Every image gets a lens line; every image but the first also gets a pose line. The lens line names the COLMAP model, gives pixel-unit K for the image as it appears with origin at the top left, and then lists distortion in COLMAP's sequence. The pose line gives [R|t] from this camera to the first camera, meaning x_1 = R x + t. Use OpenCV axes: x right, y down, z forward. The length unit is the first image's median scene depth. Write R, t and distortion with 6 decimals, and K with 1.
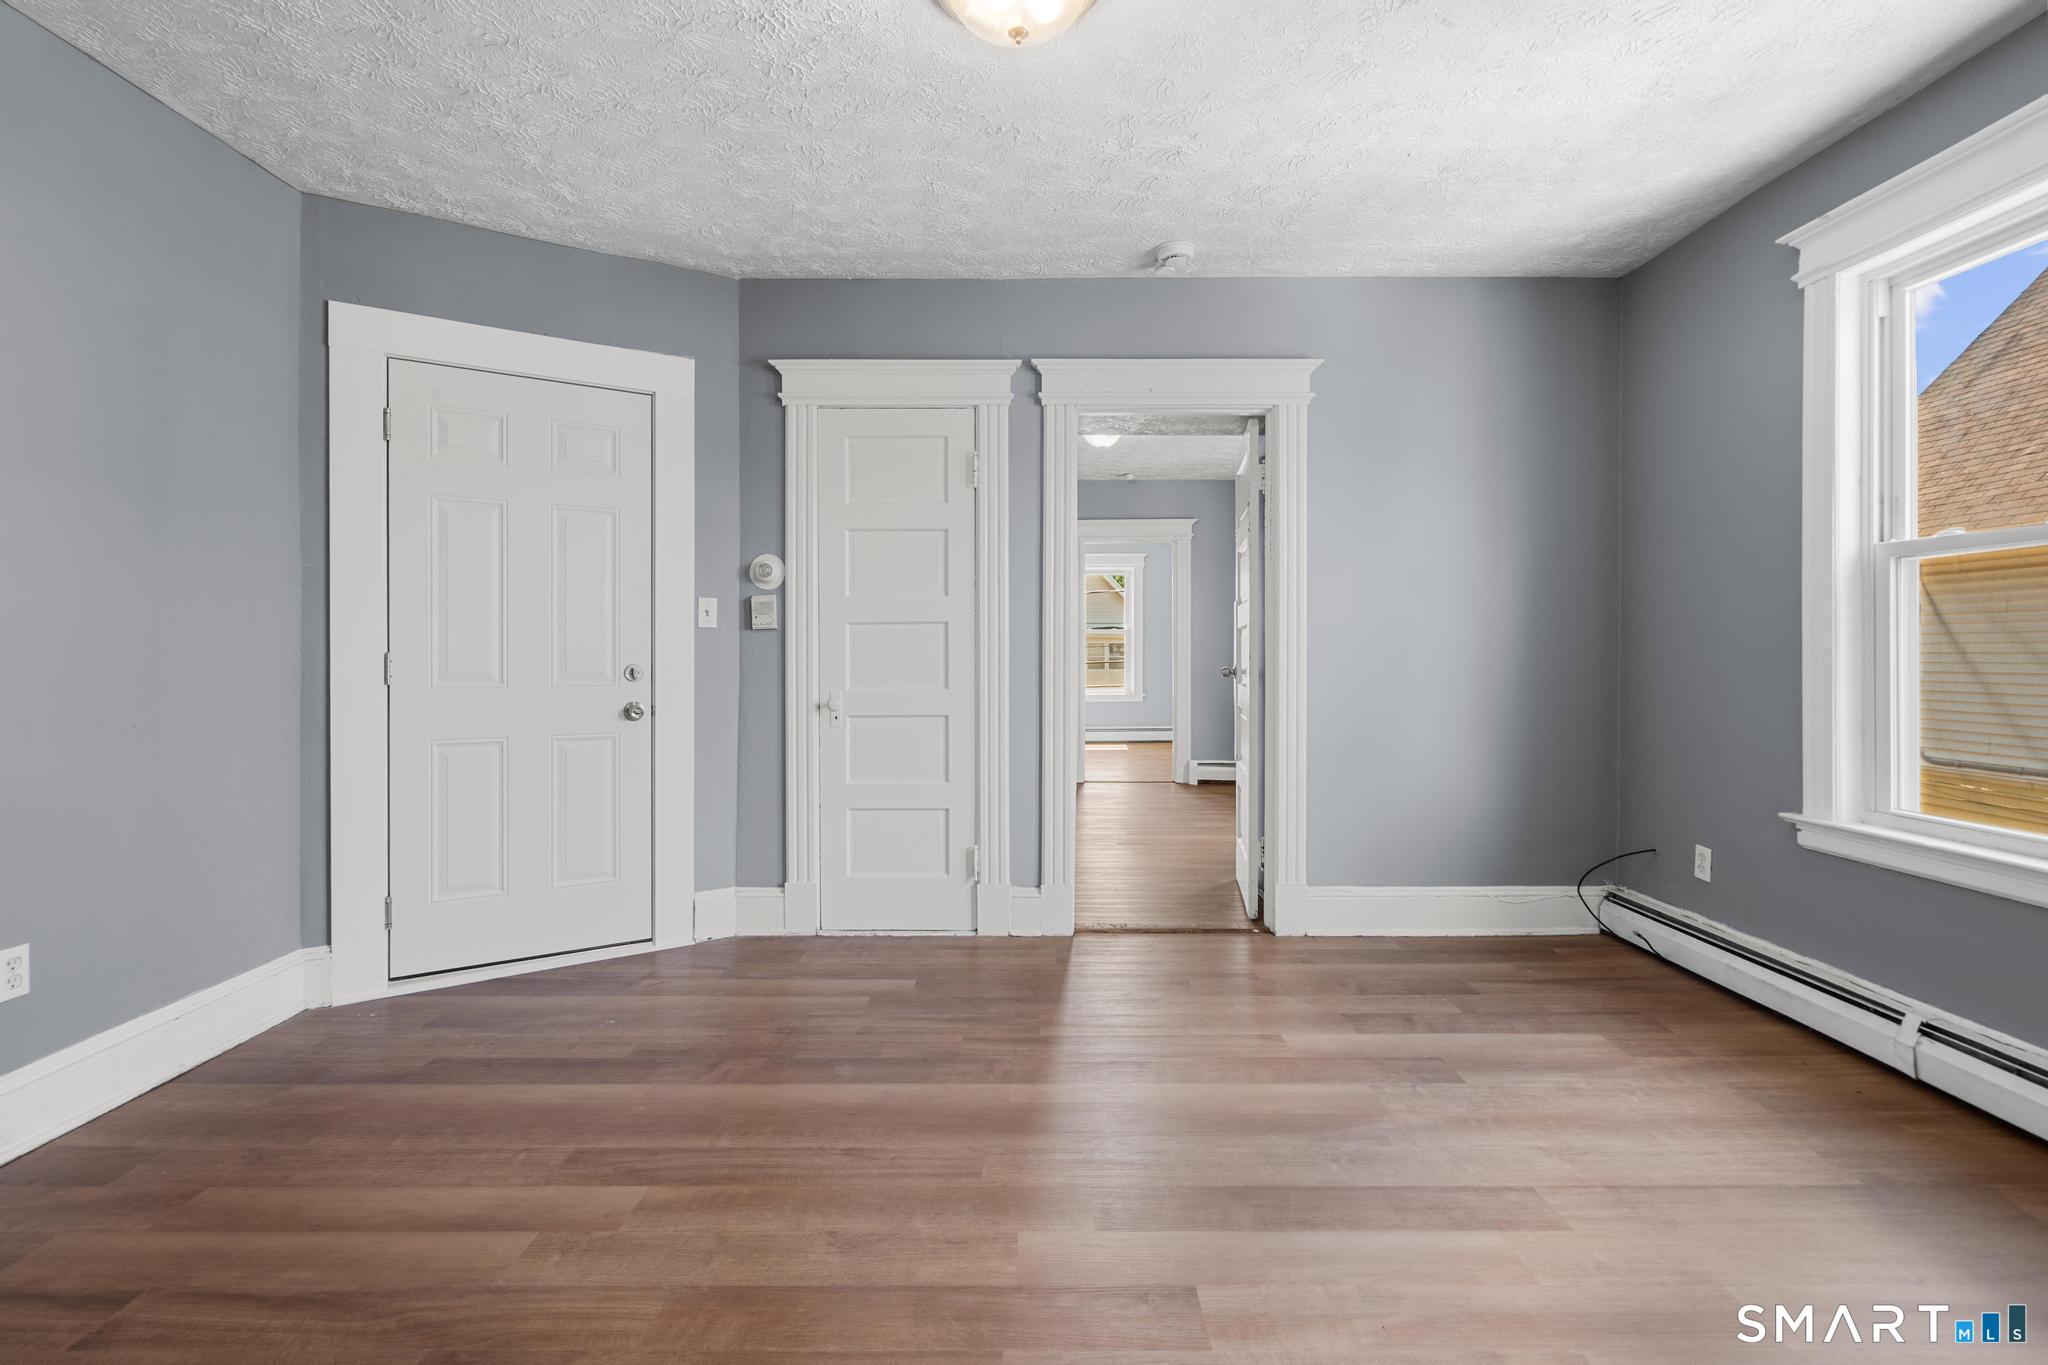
lens RADIAL K [[939.2, 0, 1017.2], [0, 939.2, 660.1], [0, 0, 1]] dist [-0.002360, 0.000404]
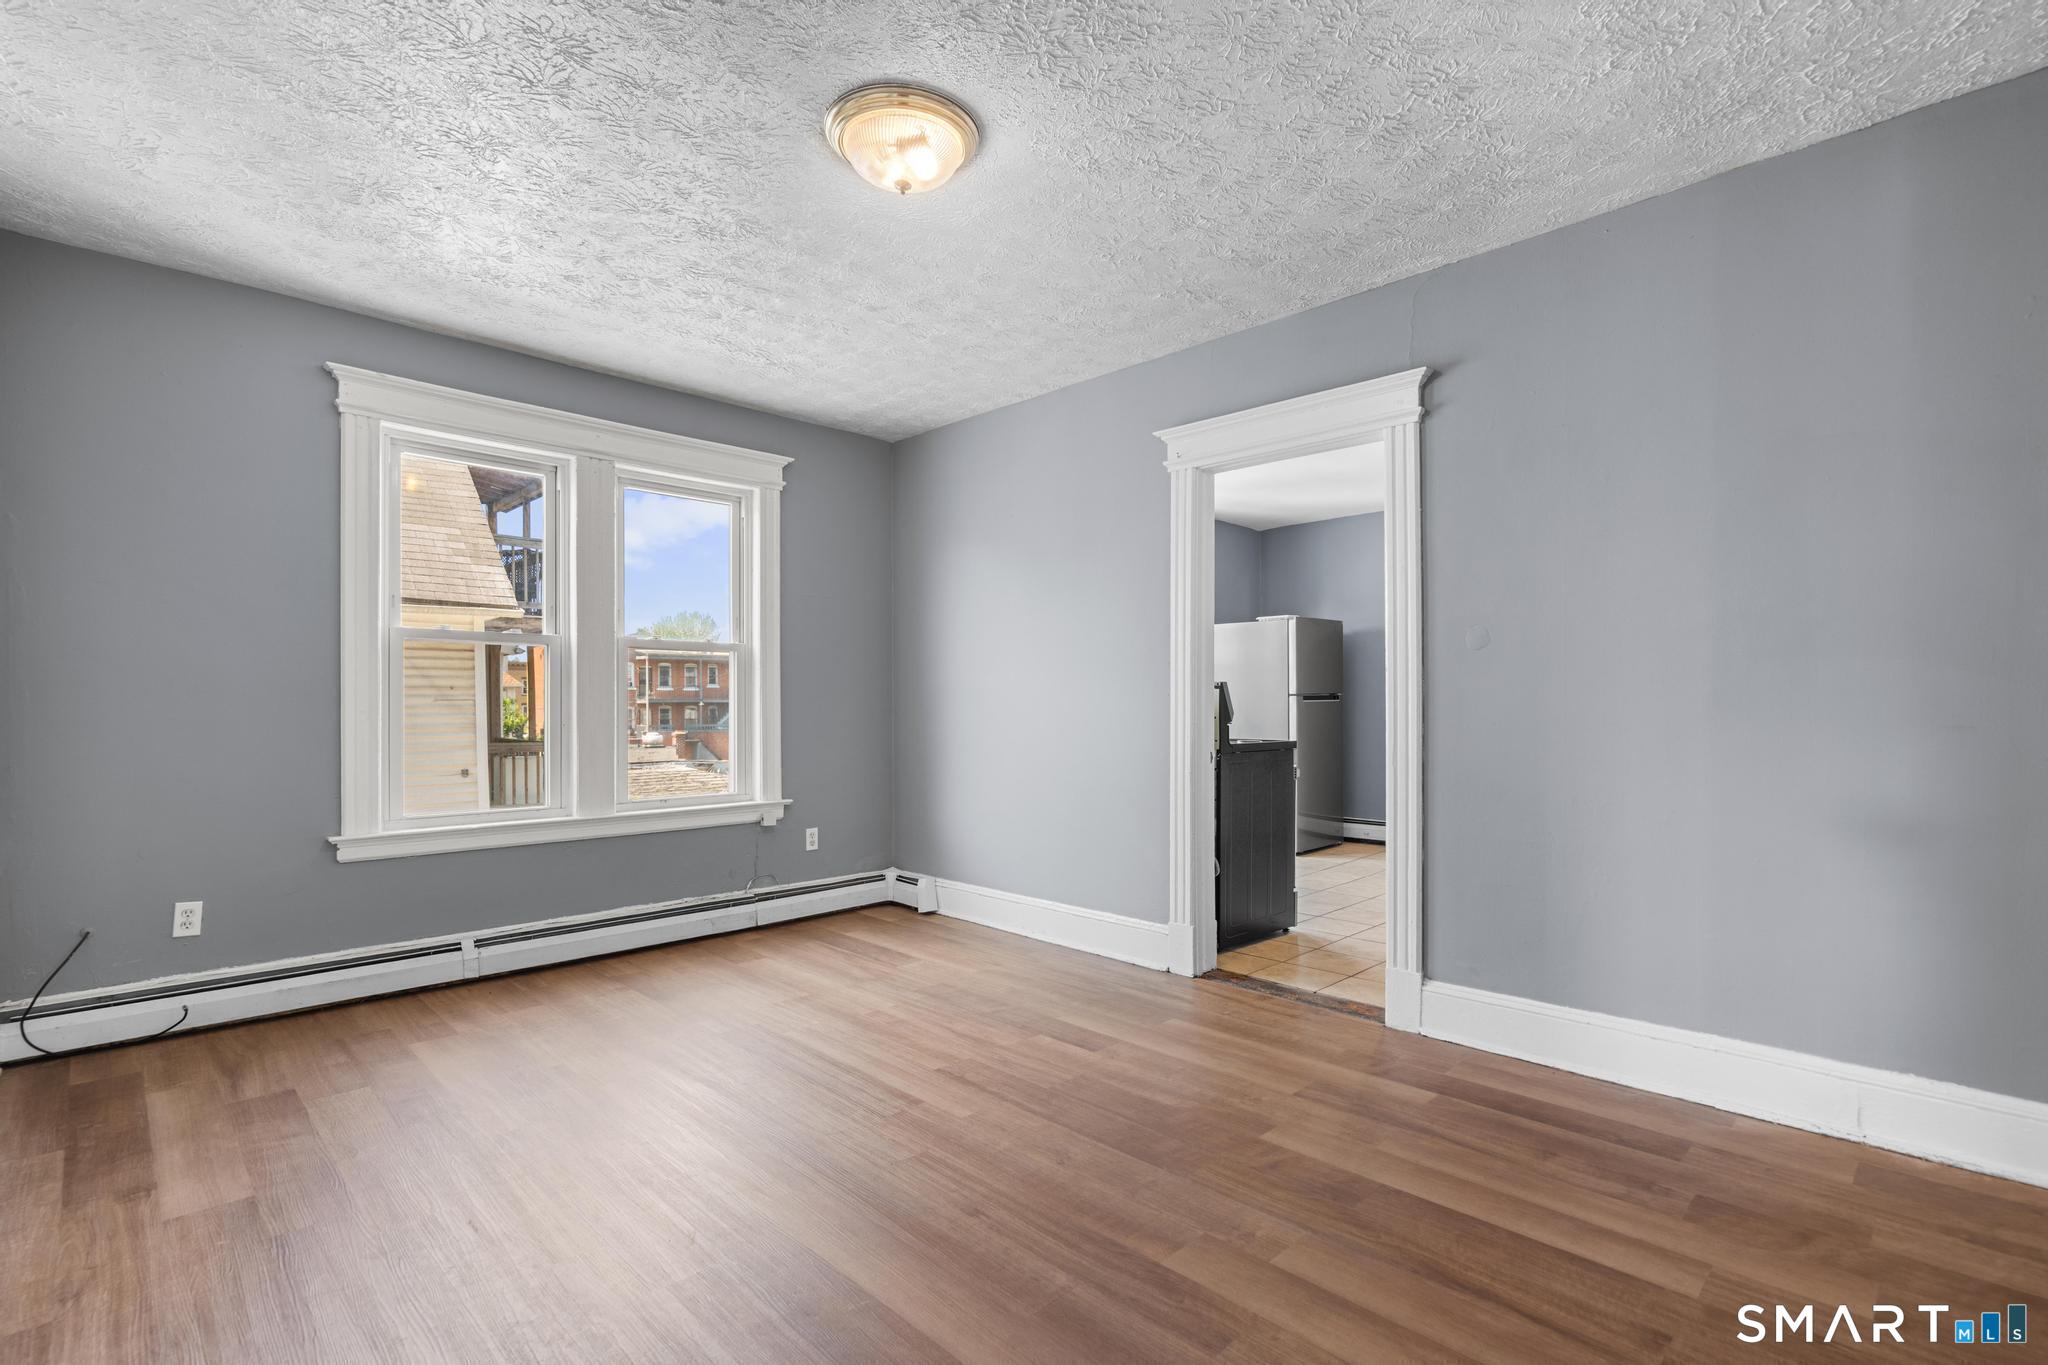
lens RADIAL K [[940.5, 0, 1029.1], [0, 940.5, 702.2], [0, 0, 1]] dist [-0.001567, 0.001050]
pose [[-0.709502, 0.009308, 0.704642, -0.628423], [0.010769, 0.999939, -0.002365, 0.000904], [-0.704621, 0.005910, -0.709560, 1.141471]]
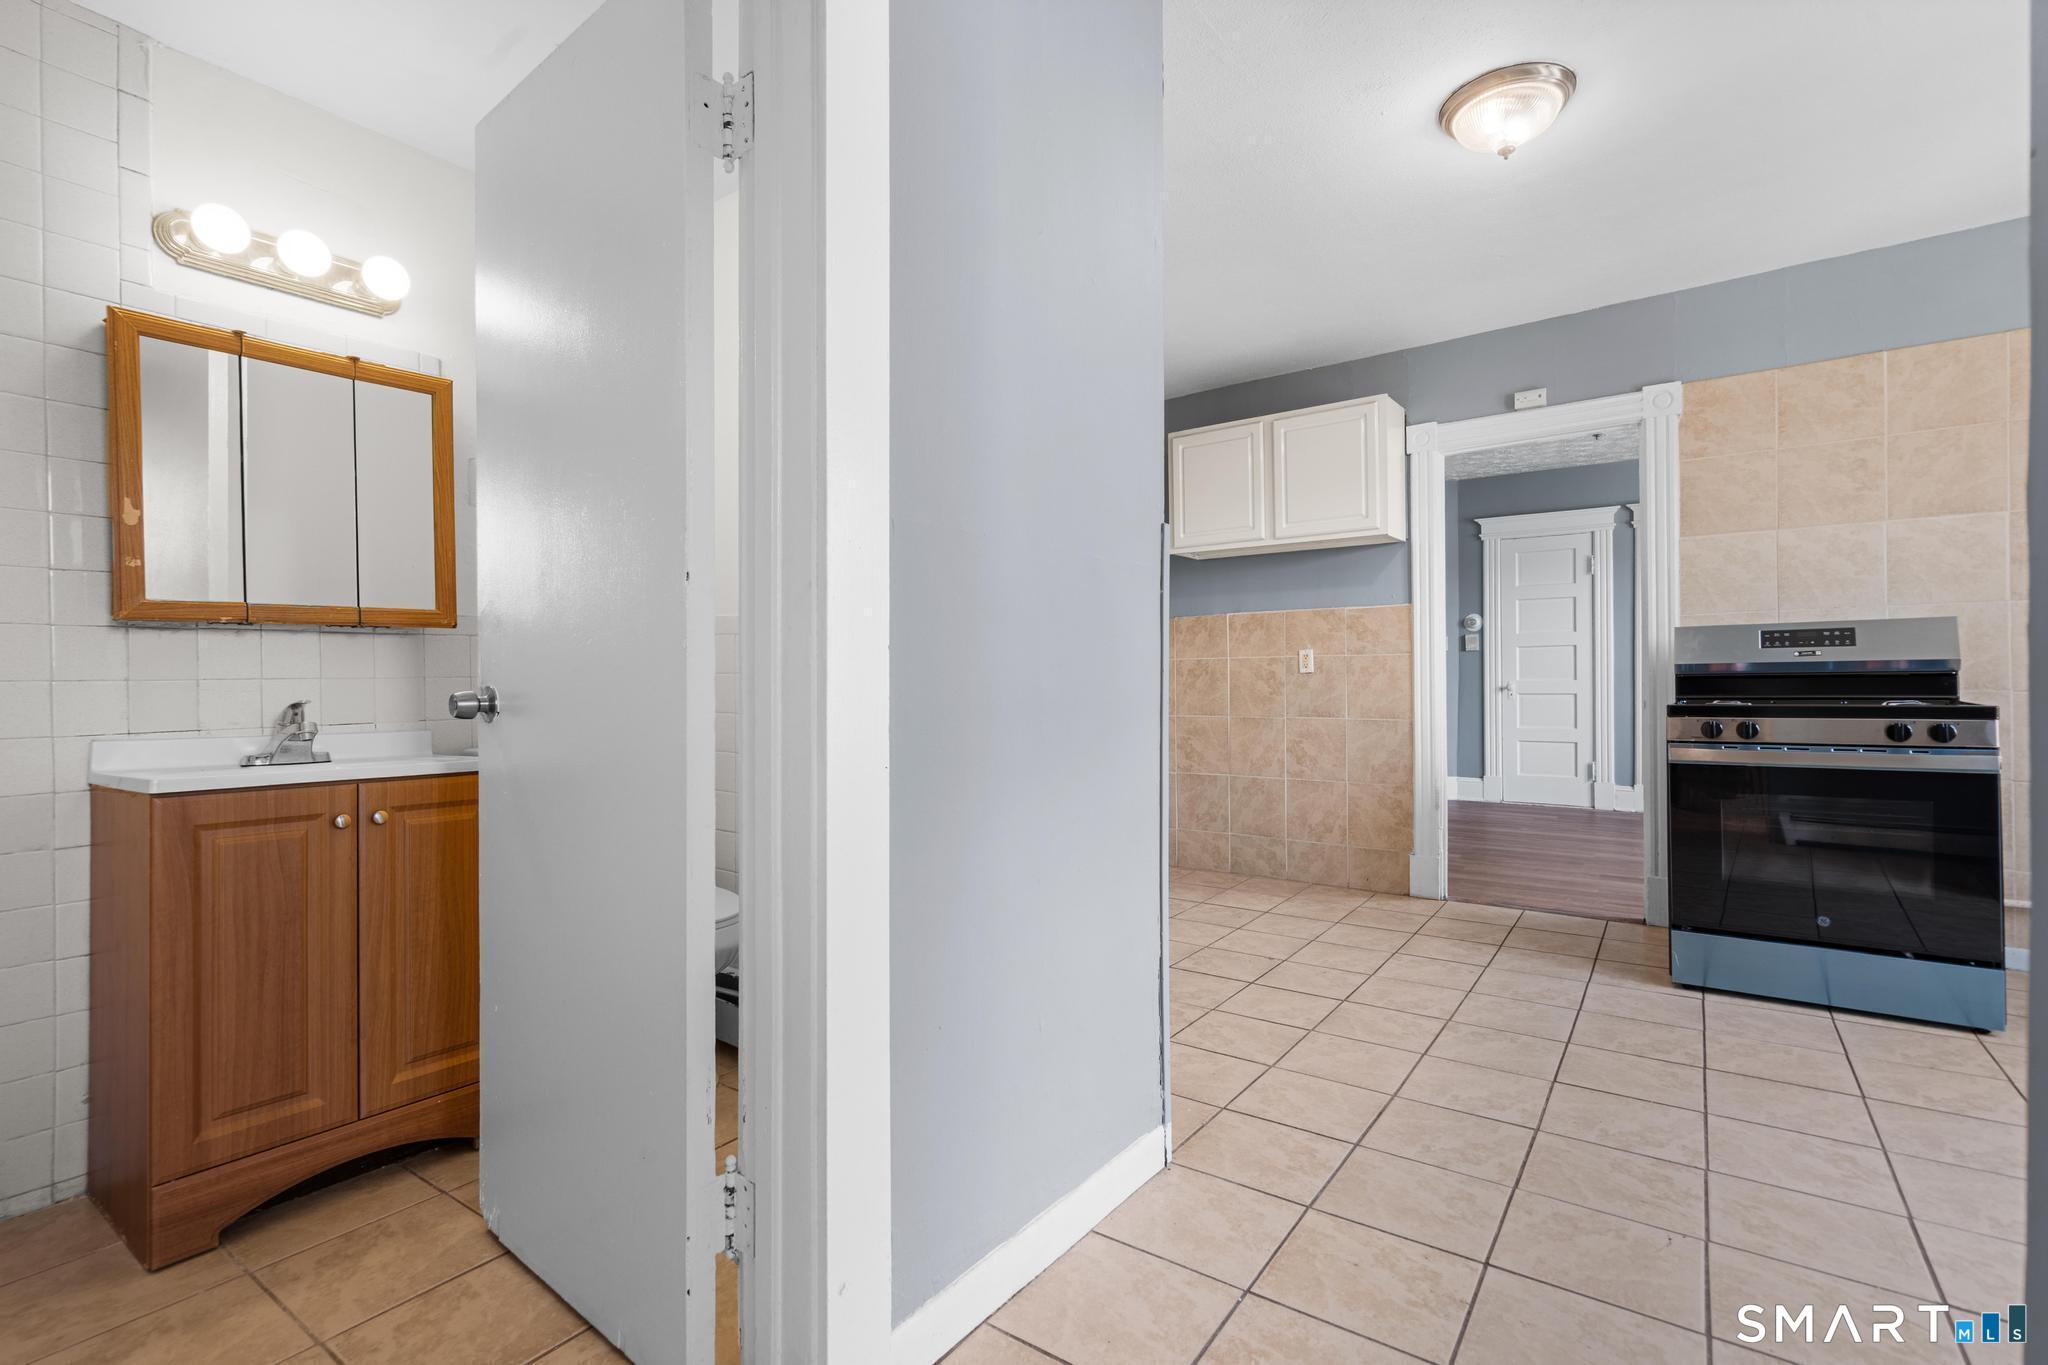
lens RADIAL K [[929.2, 0, 1023.7], [0, 929.2, 678.0], [0, 0, 1]] dist [-0.003230, 0.000965]
pose [[0.806440, -0.002730, -0.591309, 0.168001], [0.001755, 0.999996, -0.002222, 0.035414], [0.591313, 0.000754, 0.806442, -1.465324]]
